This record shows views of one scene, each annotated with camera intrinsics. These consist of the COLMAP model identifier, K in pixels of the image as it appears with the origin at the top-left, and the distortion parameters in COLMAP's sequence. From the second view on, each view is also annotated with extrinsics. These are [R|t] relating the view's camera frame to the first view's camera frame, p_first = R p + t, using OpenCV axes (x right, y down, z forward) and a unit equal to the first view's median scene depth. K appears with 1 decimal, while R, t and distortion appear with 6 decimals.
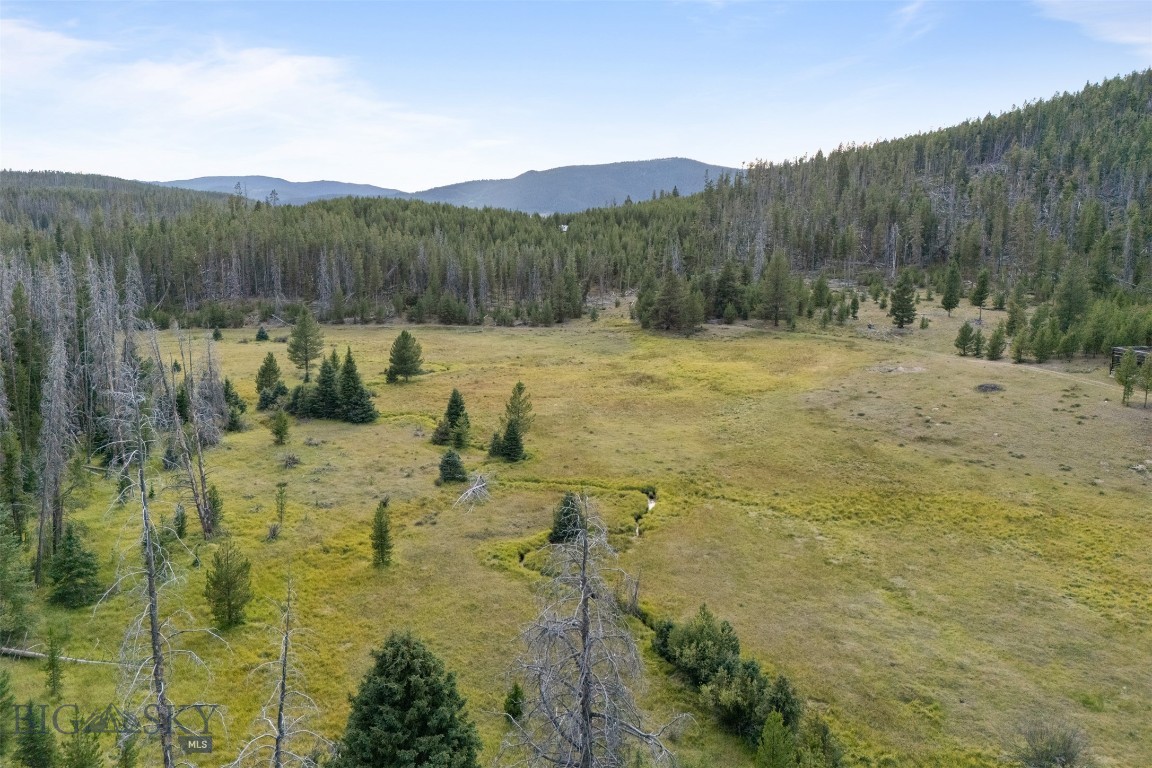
lens RADIAL K [[754.5, 0, 576.0], [0, 754.5, 384.0], [0, 0, 1]] dist [-0.003474, -0.000608]
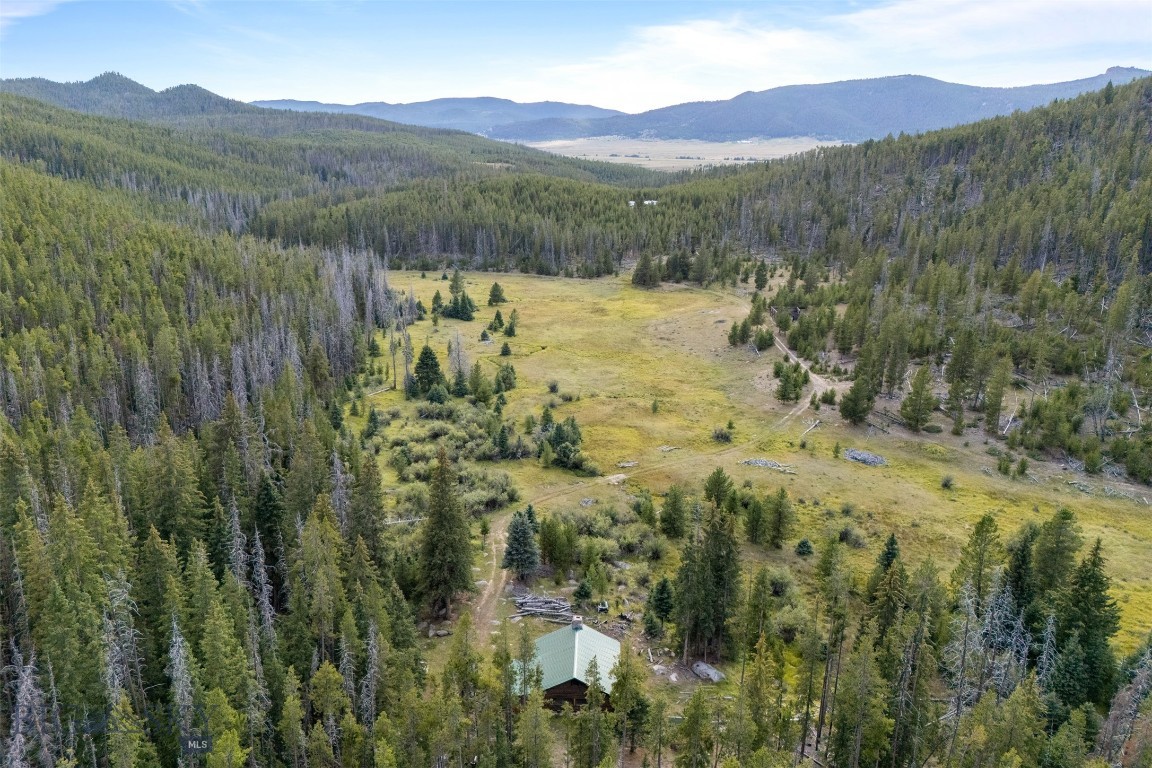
lens RADIAL K [[795.8, 0, 576.0], [0, 795.8, 384.0], [0, 0, 1]] dist [0.007883, 0.000779]
pose [[0.958627, 0.082074, -0.272575, 0.511224], [-0.056727, 0.993408, 0.099616, -0.015095], [0.278954, -0.080032, 0.956964, -0.926257]]
